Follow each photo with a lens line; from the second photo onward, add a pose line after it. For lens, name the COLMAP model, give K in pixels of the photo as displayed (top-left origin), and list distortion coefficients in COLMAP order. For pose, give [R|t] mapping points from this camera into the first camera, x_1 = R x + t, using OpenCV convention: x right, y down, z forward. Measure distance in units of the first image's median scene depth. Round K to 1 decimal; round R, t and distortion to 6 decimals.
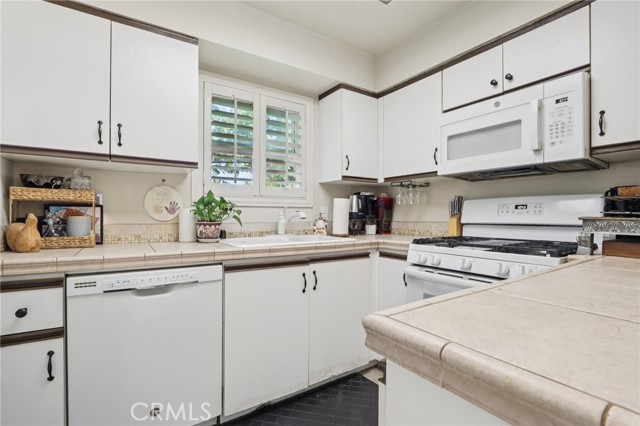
lens RADIAL K [[298.8, 0, 317.8], [0, 298.8, 215.7], [0, 0, 1]] dist [0.000485, 0.000194]
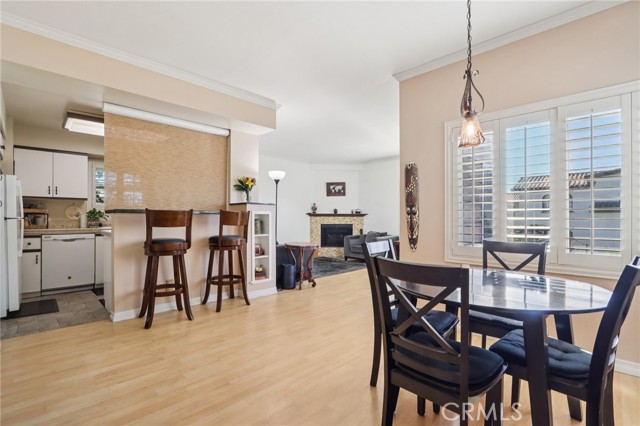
lens RADIAL K [[298.8, 0, 321.5], [0, 298.8, 215.1], [0, 0, 1]] dist [0.000485, 0.000194]
pose [[0.978736, 0.000119, 0.205125, 1.284433], [0.001424, 0.999972, -0.007371, -0.000927], [-0.205120, 0.007507, 0.978708, -2.406981]]
